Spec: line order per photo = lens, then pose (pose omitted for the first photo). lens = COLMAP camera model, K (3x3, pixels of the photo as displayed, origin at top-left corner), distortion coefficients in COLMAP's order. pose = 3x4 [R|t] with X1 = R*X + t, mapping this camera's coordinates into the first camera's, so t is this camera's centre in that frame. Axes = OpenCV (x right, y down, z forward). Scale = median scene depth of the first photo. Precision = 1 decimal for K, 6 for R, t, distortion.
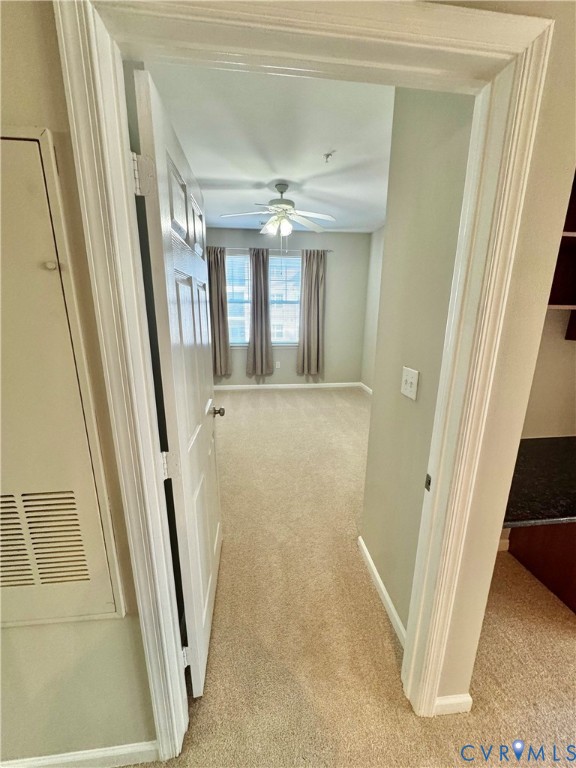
lens RADIAL K [[305.8, 0, 288.0], [0, 305.8, 384.0], [0, 0, 1]] dist [-0.001079, -0.000143]
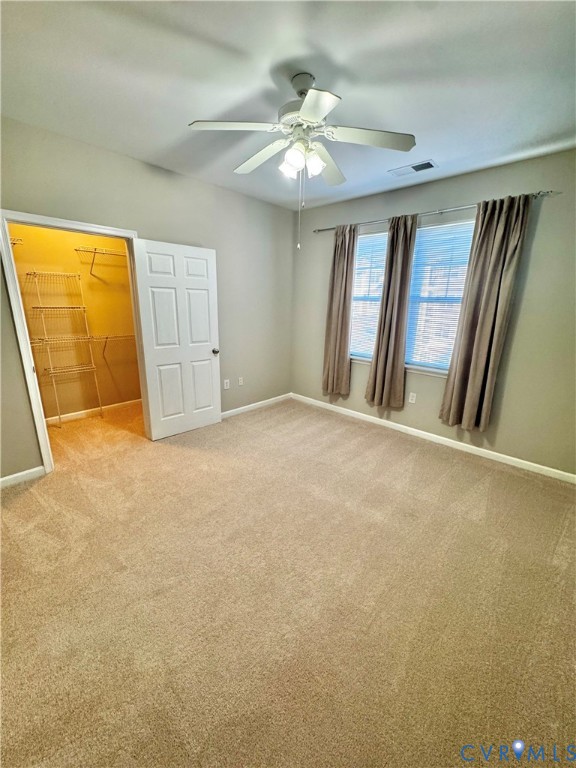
lens RADIAL K [[305.8, 0, 288.0], [0, 305.8, 384.0], [0, 0, 1]] dist [-0.001079, -0.000143]
pose [[0.647785, 0.203775, -0.734064, 0.285764], [-0.206701, 0.974430, 0.088095, -0.101619], [0.733246, 0.094666, 0.673342, 0.406292]]
